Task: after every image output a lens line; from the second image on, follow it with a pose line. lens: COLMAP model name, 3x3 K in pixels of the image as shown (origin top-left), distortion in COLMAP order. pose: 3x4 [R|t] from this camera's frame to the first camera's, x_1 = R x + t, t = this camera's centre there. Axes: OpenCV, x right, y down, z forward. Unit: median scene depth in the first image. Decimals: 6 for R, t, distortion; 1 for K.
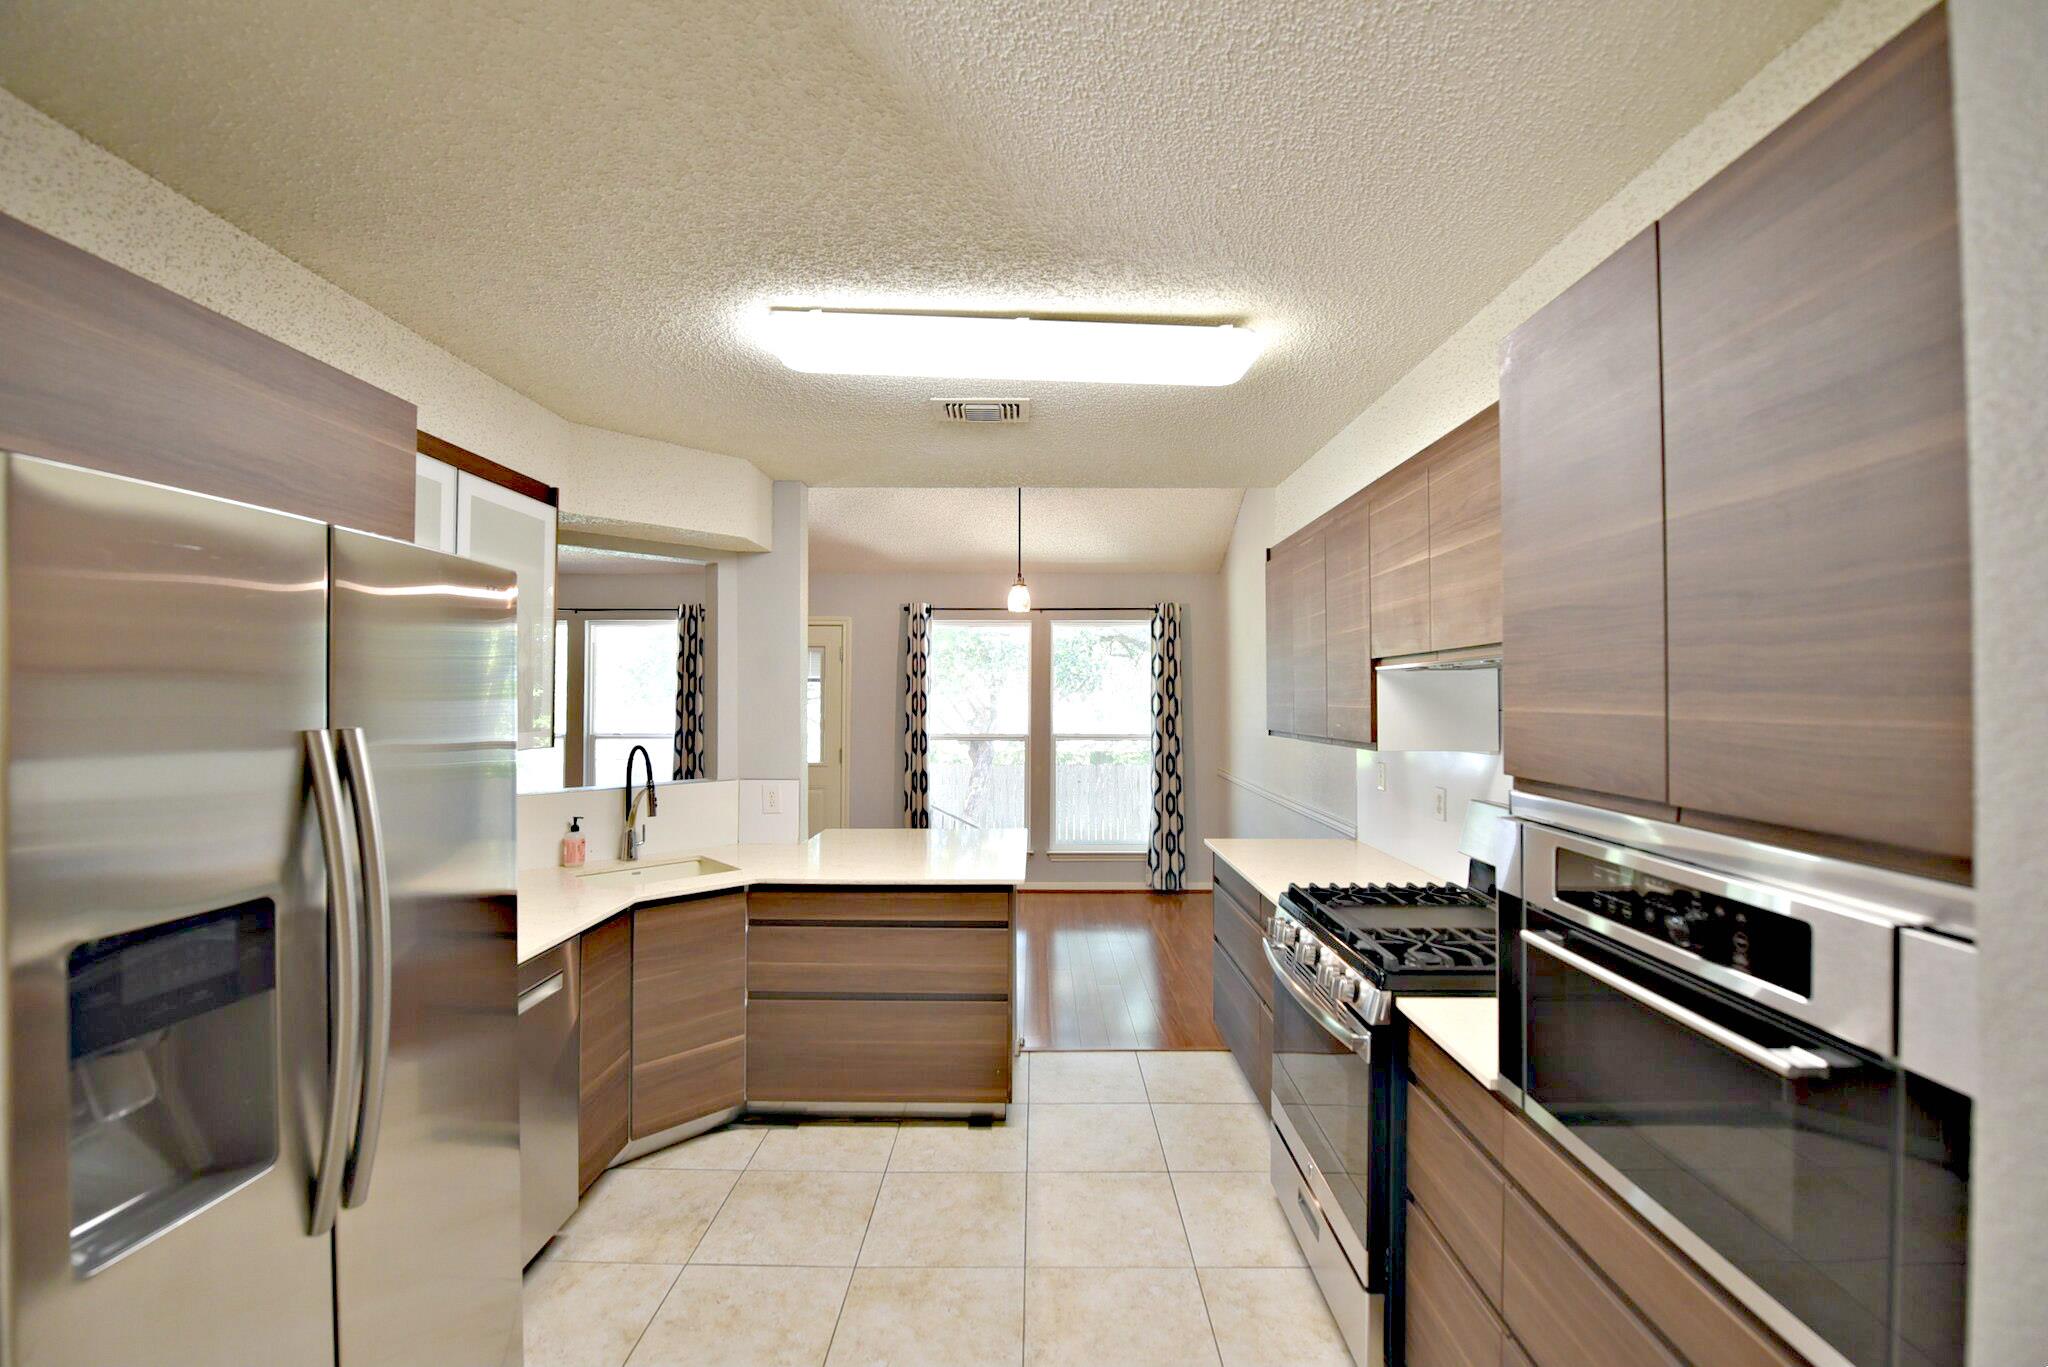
lens RADIAL K [[822.0, 0, 1024.0], [0, 822.0, 683.5], [0, 0, 1]] dist [-0.002752, -0.000196]
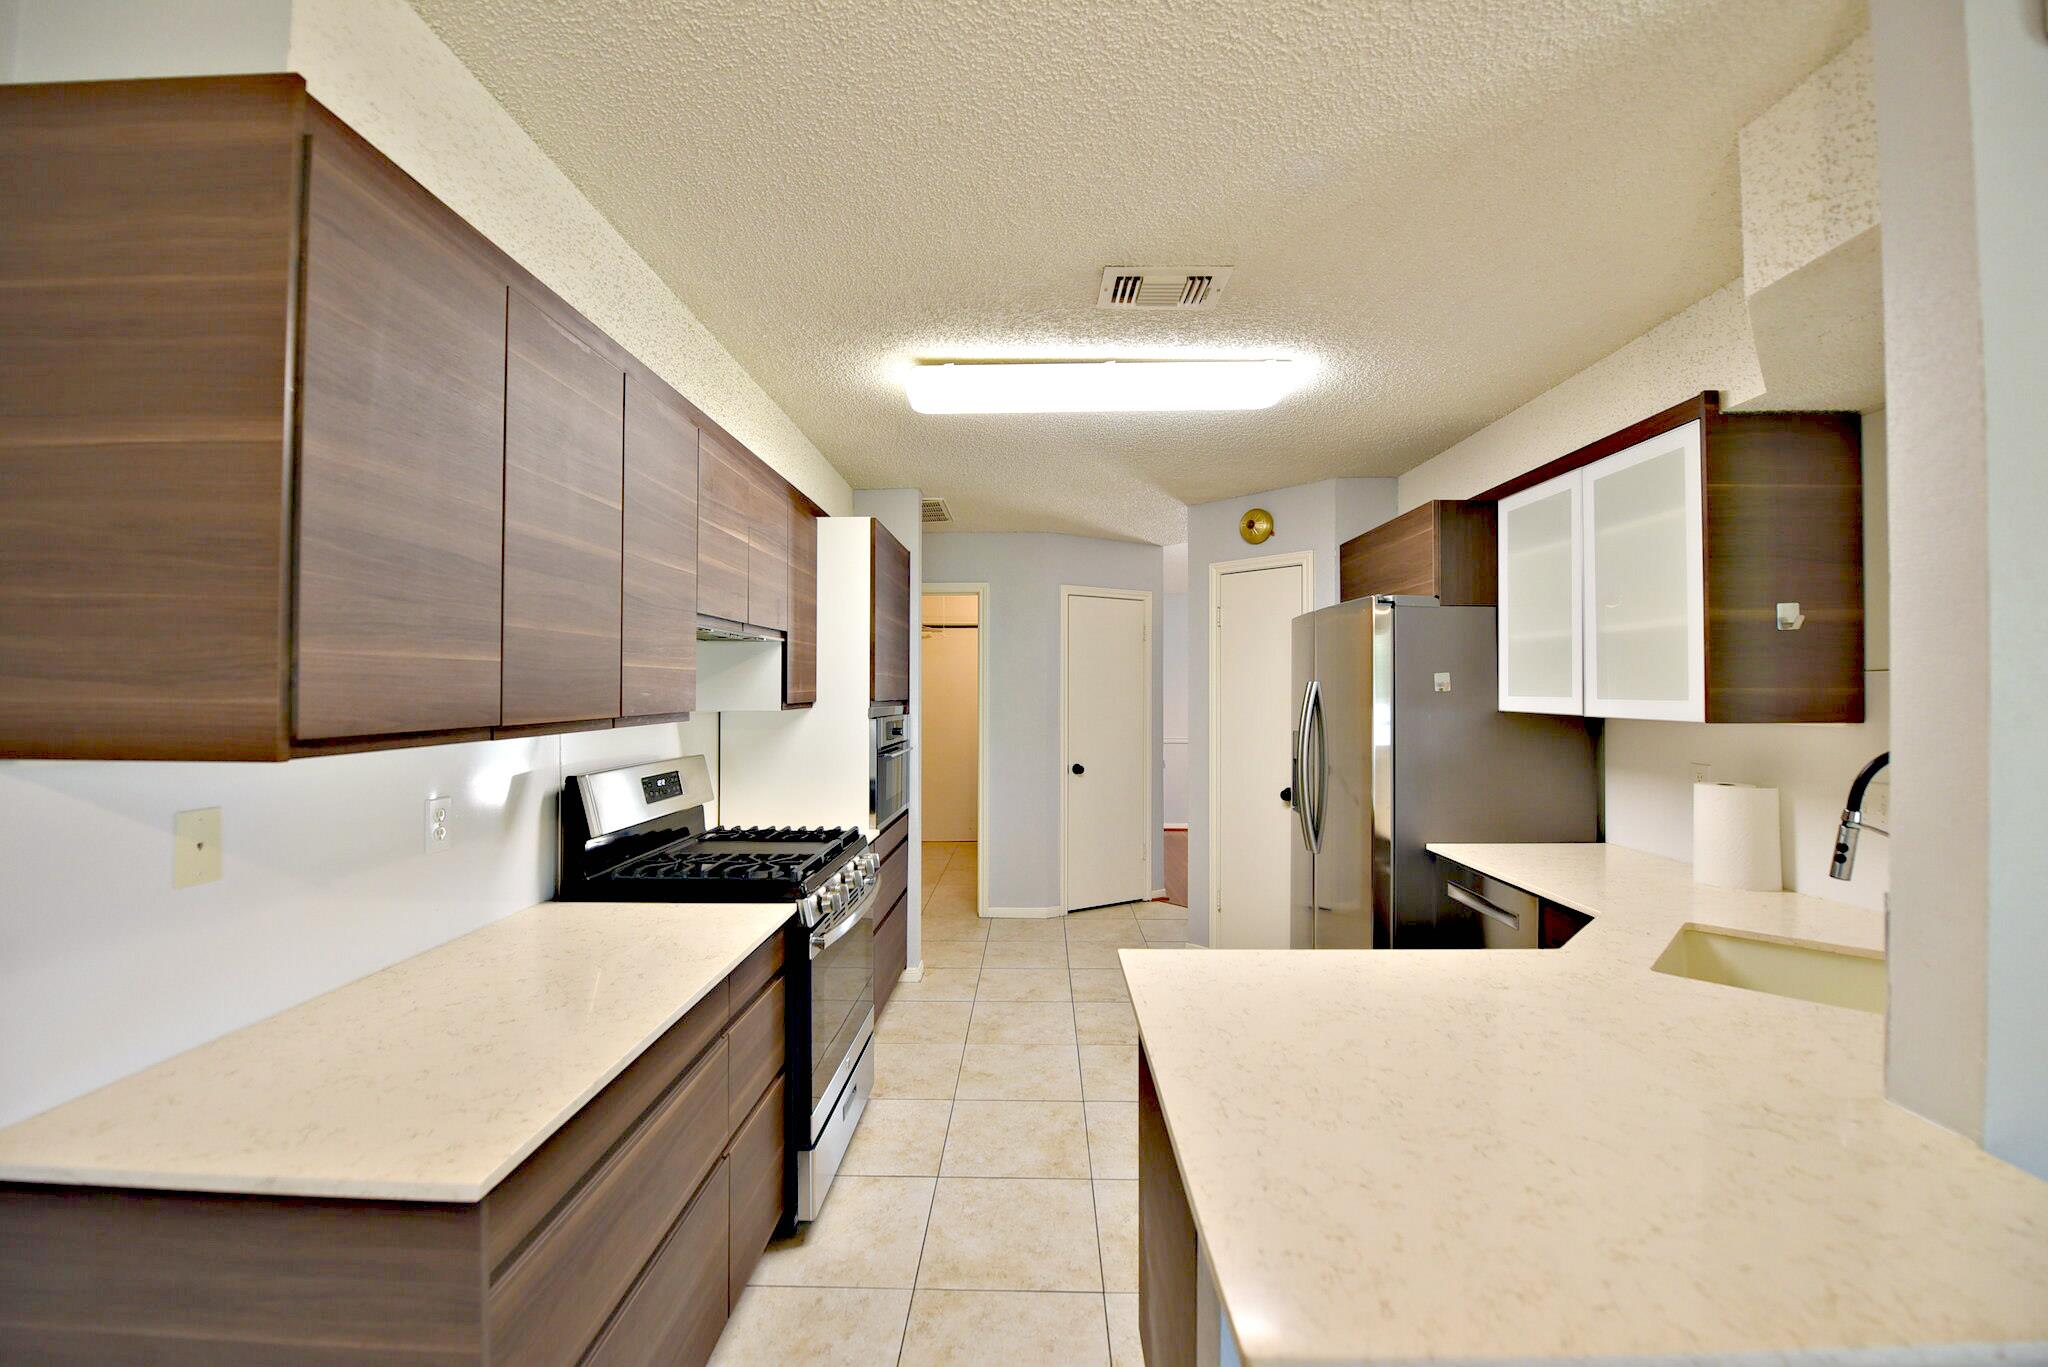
lens RADIAL K [[822.0, 0, 1024.0], [0, 822.0, 683.5], [0, 0, 1]] dist [-0.002752, -0.000196]
pose [[-0.999960, -0.003208, 0.008369, 0.046099], [-0.003515, 0.999312, -0.036909, 0.050333], [-0.008245, -0.036937, -0.999284, 1.129941]]
